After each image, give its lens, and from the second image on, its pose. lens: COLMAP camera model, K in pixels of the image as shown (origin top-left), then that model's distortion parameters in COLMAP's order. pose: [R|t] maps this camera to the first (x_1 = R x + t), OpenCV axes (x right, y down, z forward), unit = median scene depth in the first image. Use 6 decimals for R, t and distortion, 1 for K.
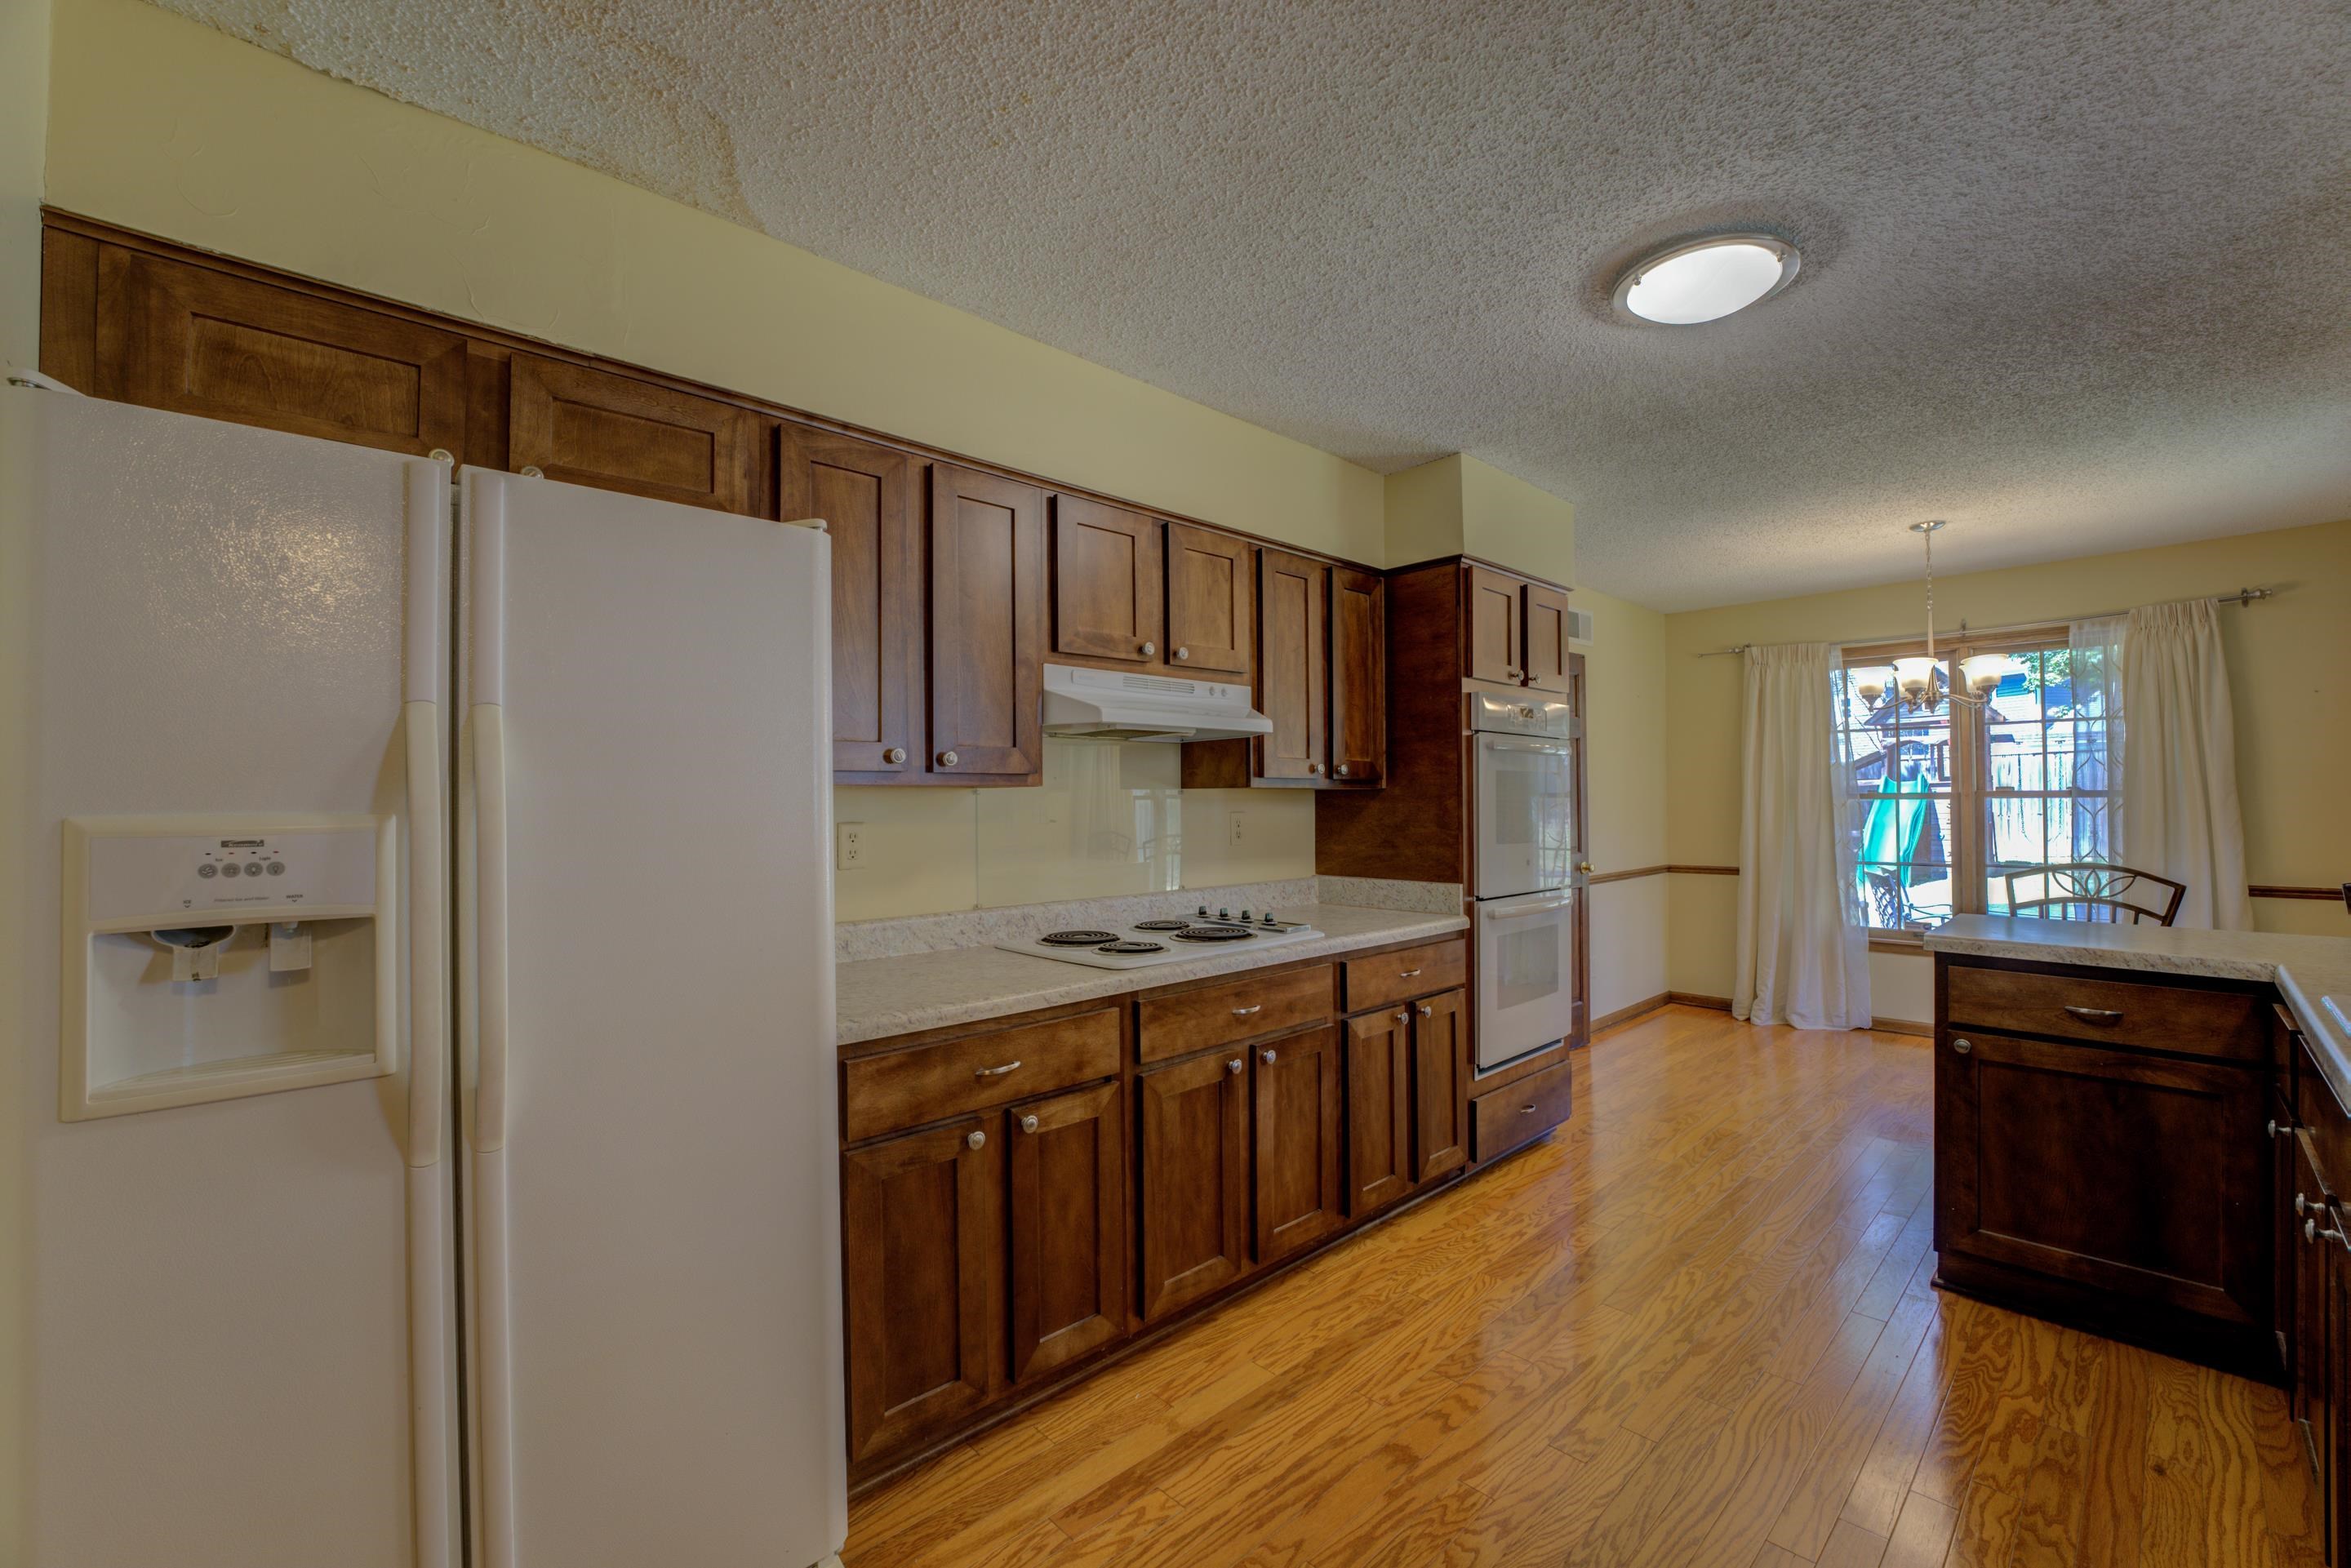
lens RADIAL K [[958.9, 0, 1171.6], [0, 958.9, 788.7], [0, 0, 1]] dist [-0.020123, 0.000699]
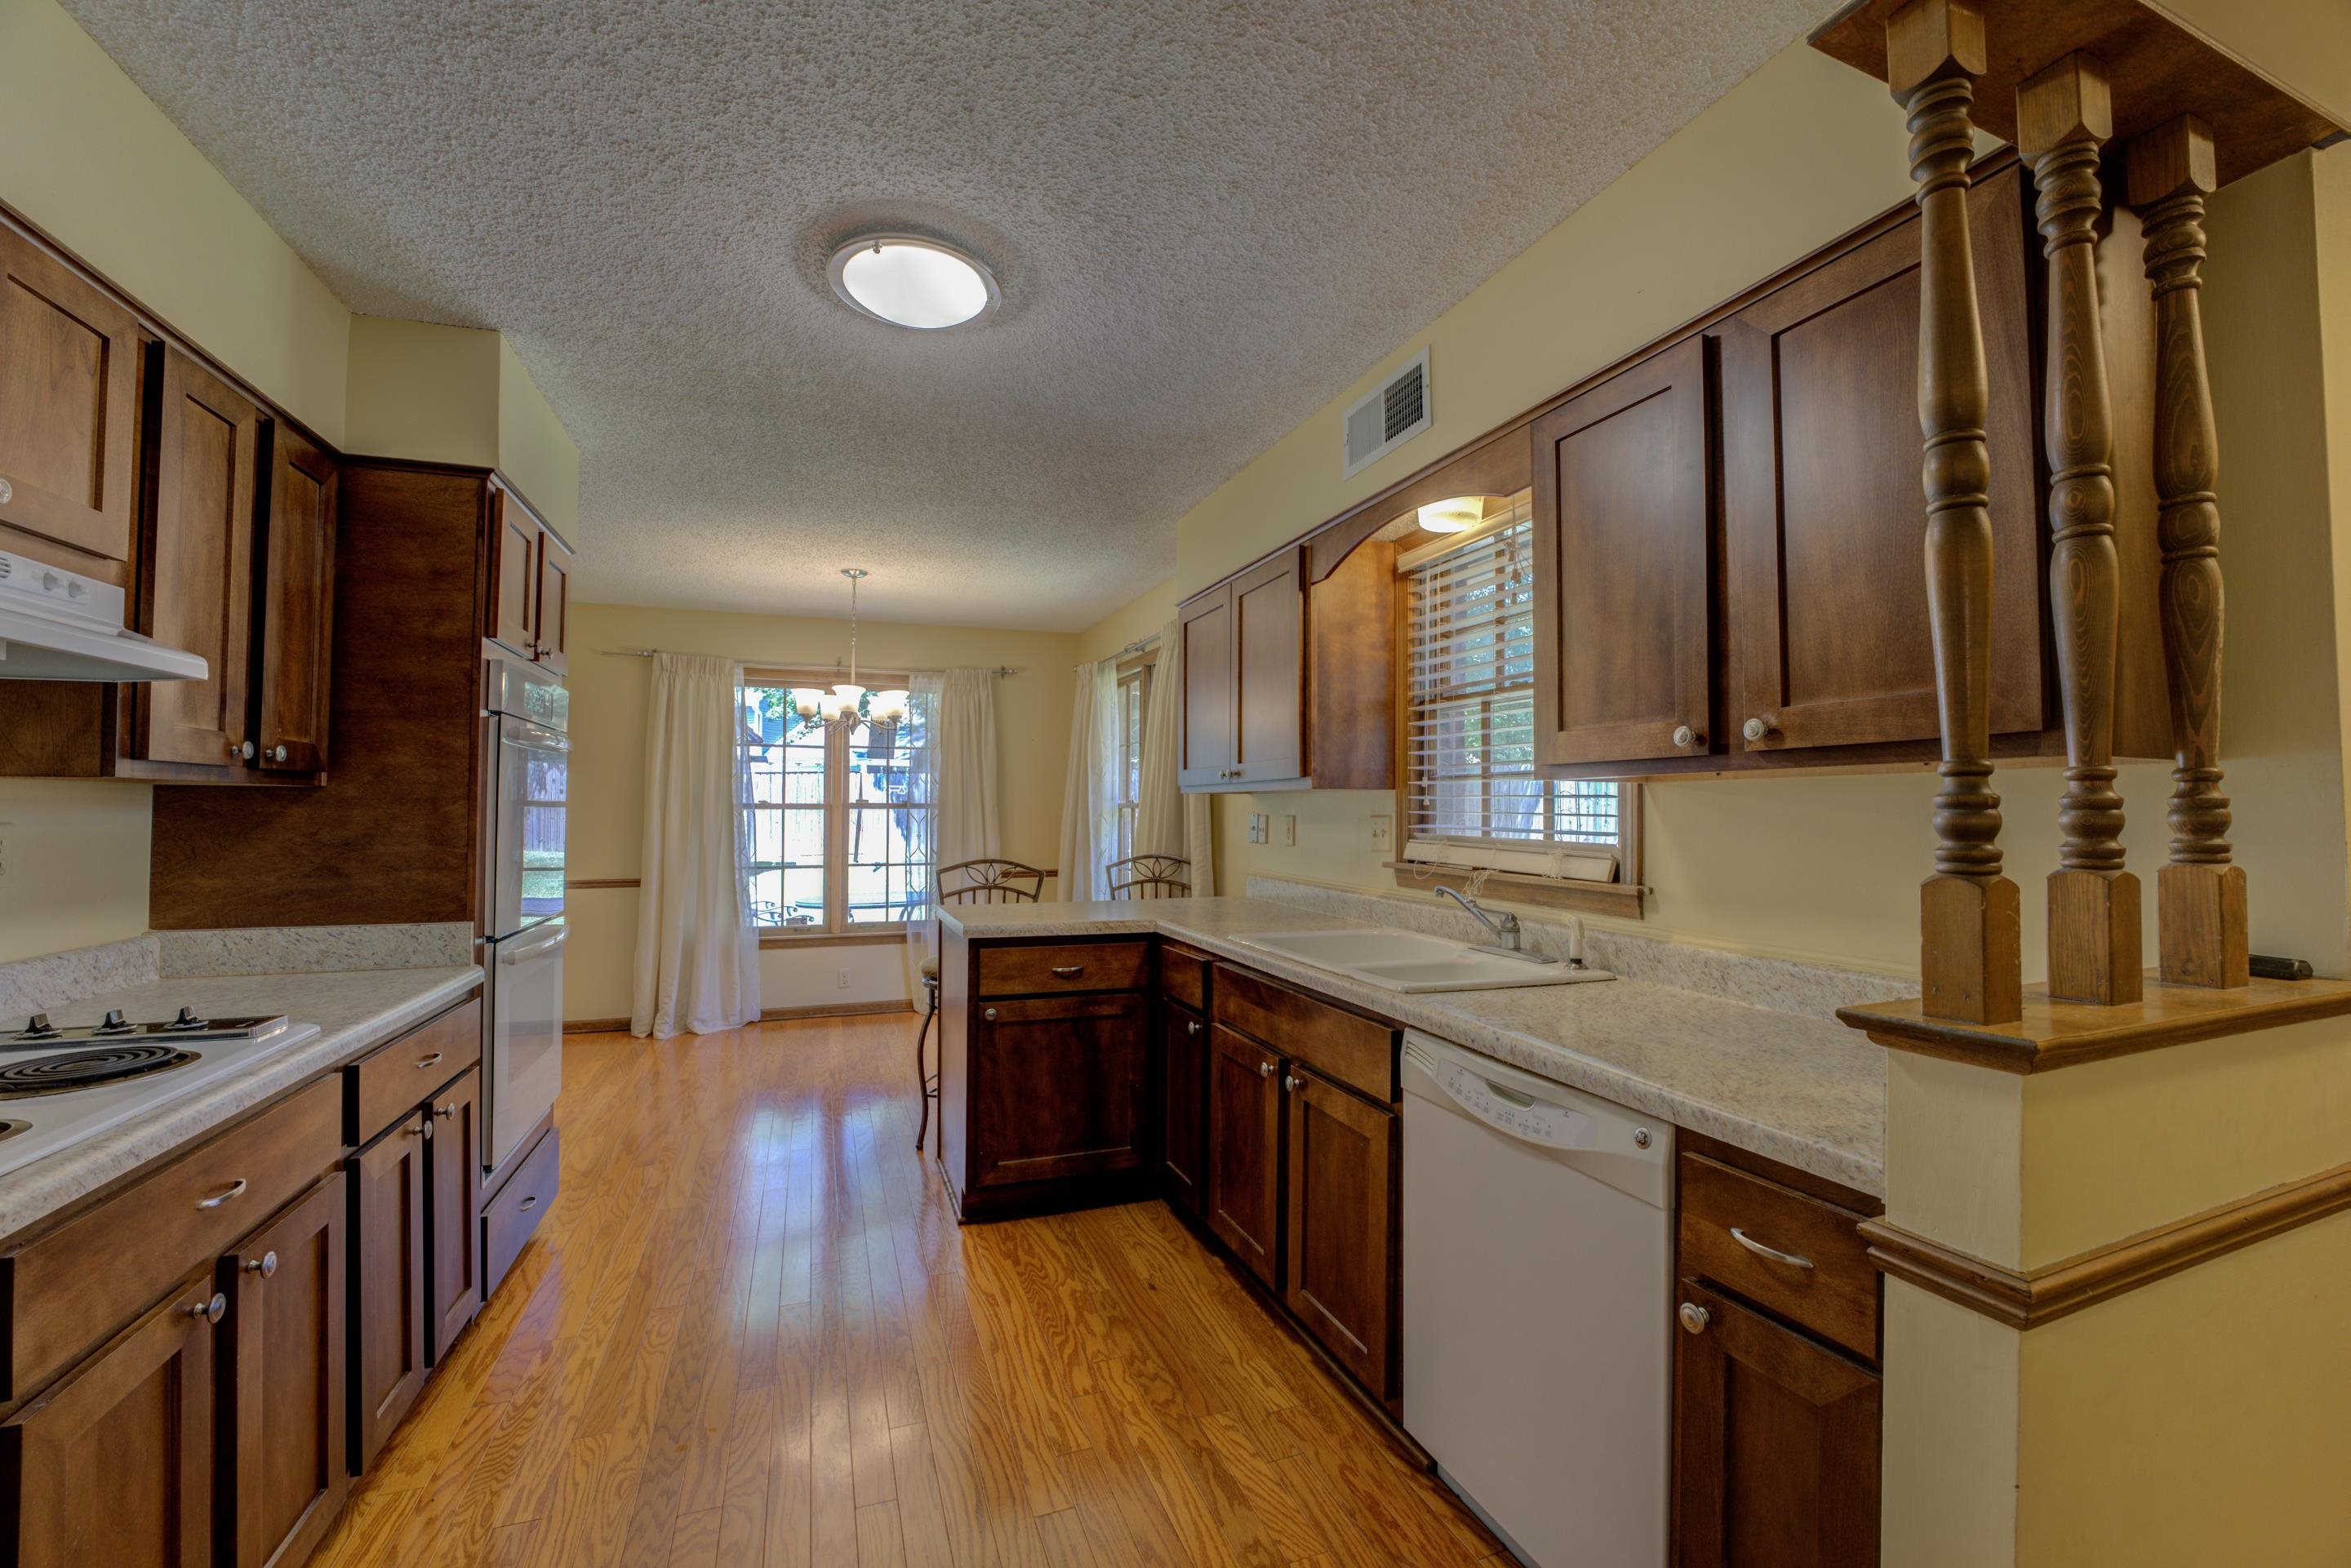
lens RADIAL K [[958.9, 0, 1171.6], [0, 958.9, 788.7], [0, 0, 1]] dist [-0.020123, 0.000699]
pose [[0.386554, 0.026983, 0.921872, -0.155089], [-0.017667, 0.999605, -0.021850, 0.005561], [-0.922097, -0.007841, 0.386878, 0.237047]]
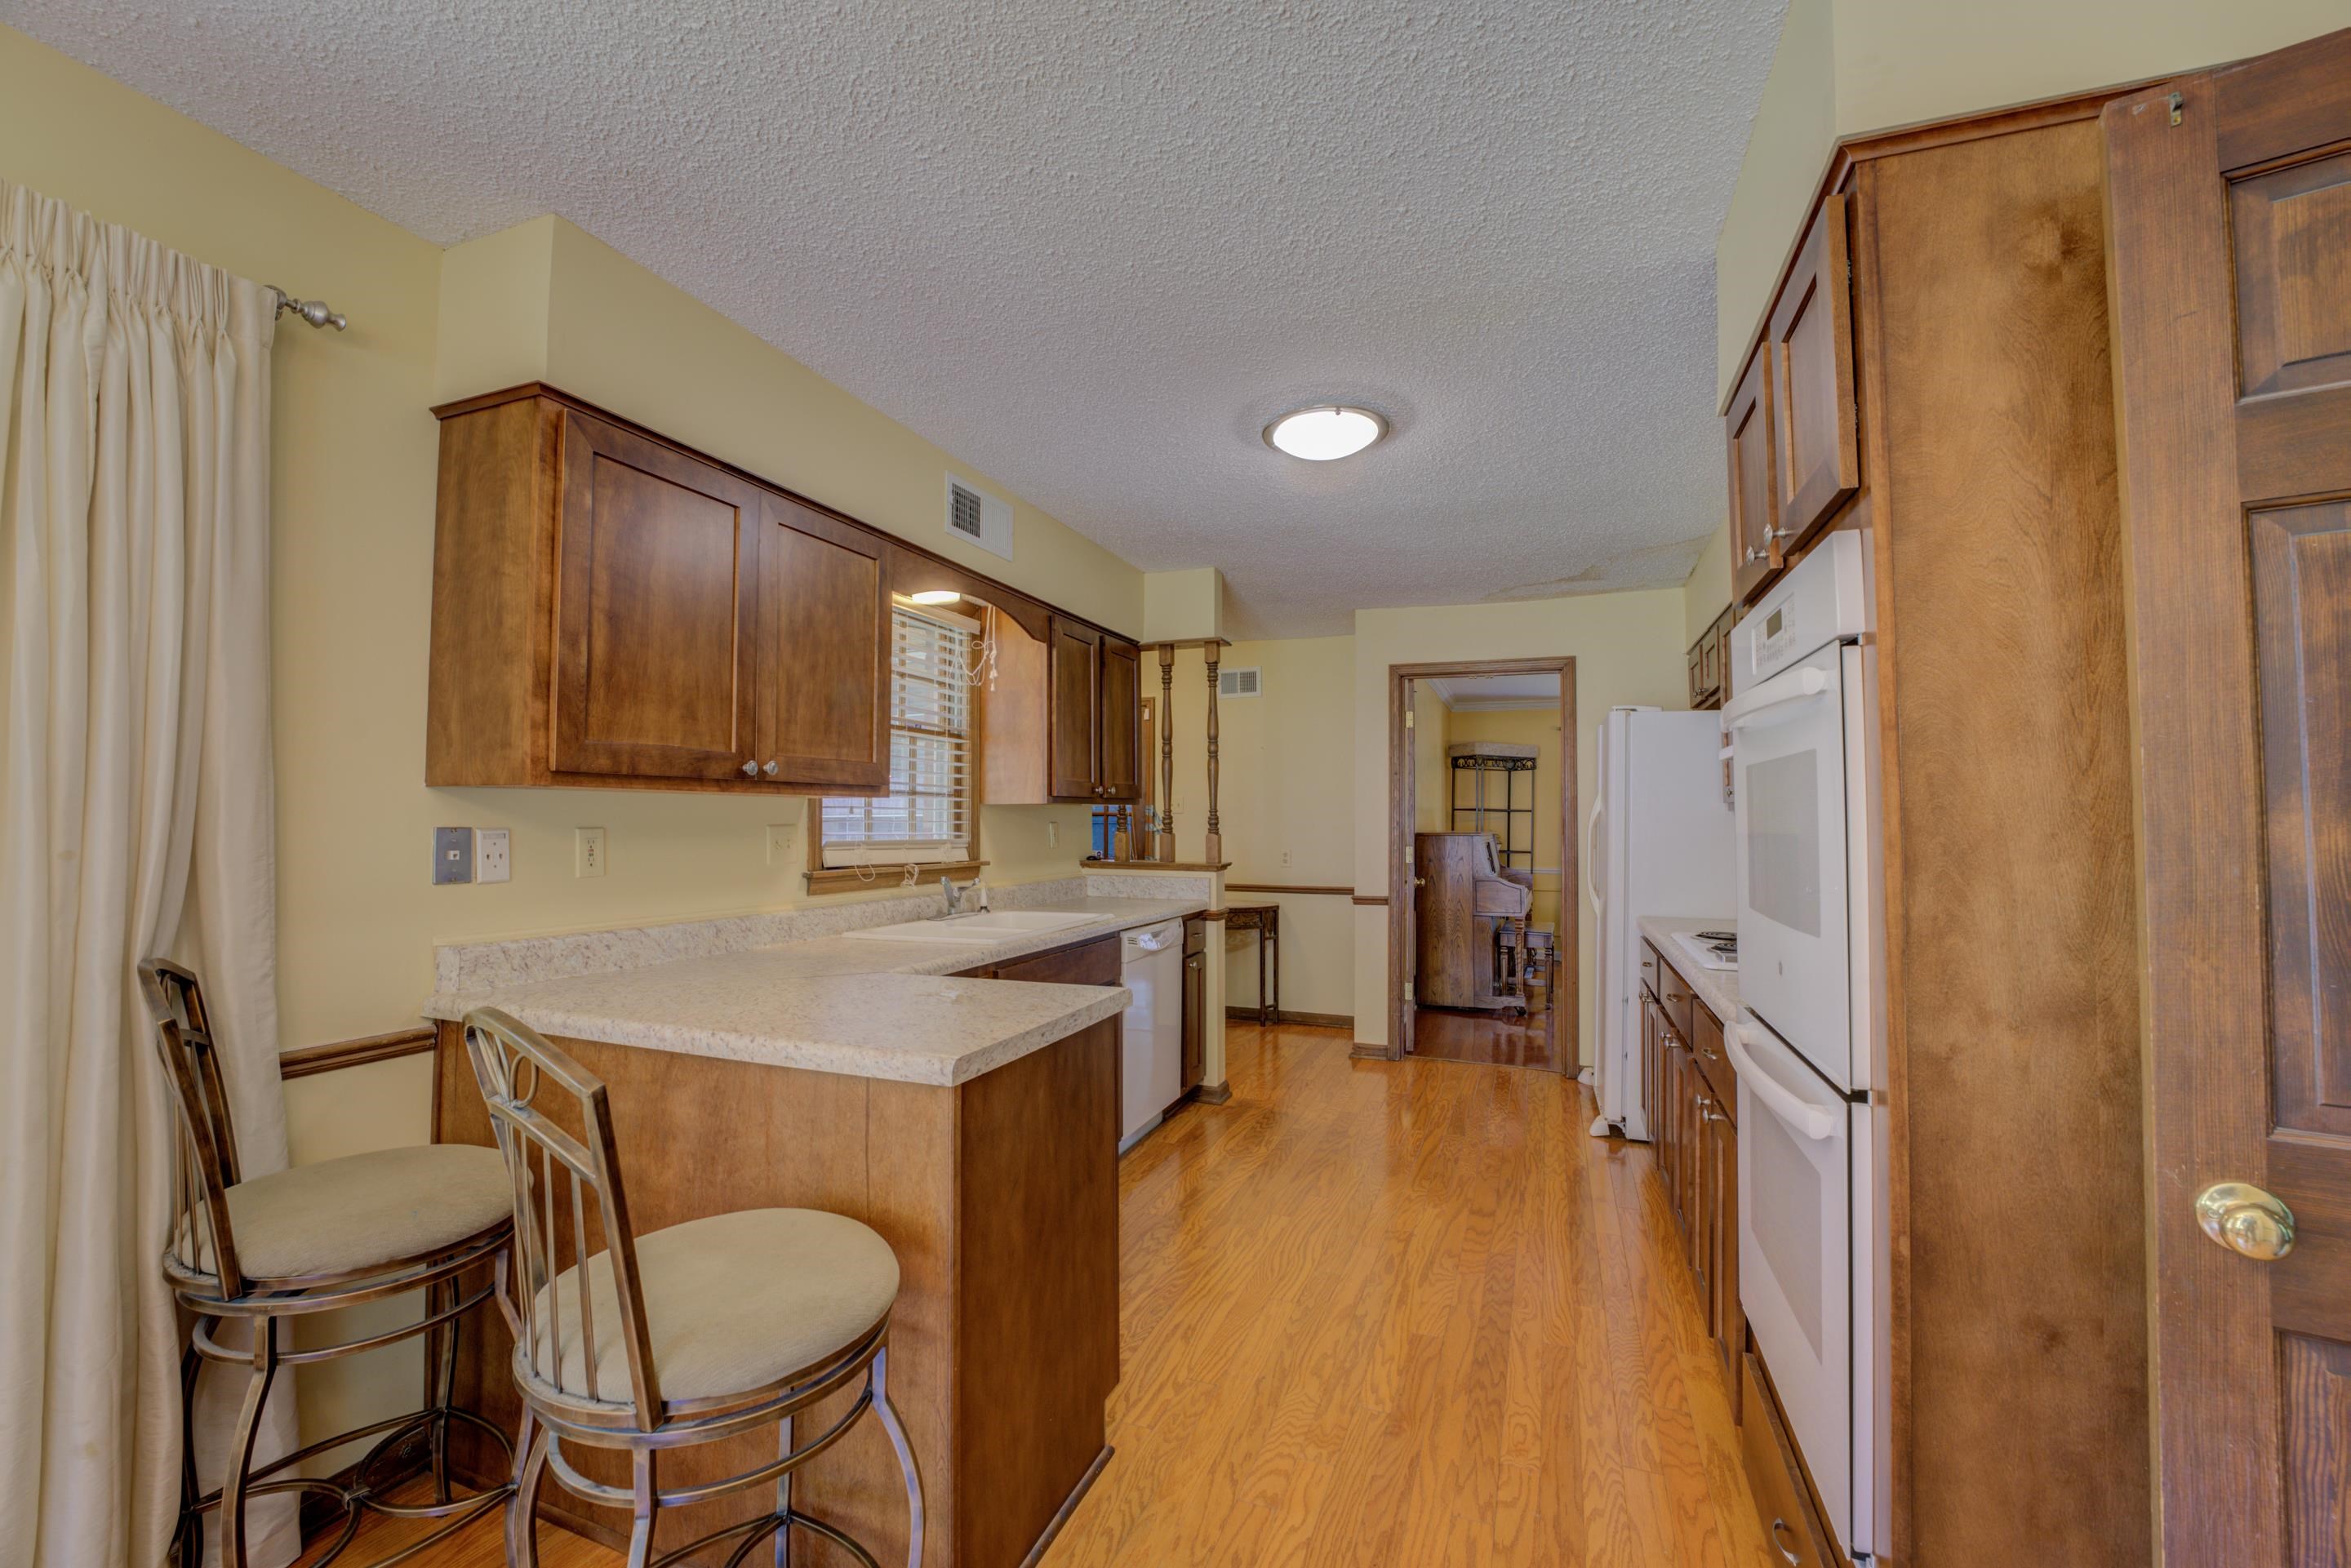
lens RADIAL K [[958.9, 0, 1171.6], [0, 958.9, 788.7], [0, 0, 1]] dist [-0.020123, 0.000699]
pose [[-0.902173, -0.013043, -0.431177, 0.864790], [0.008228, 0.998841, -0.047430, 0.020684], [0.431296, -0.046338, -0.901020, 1.365526]]
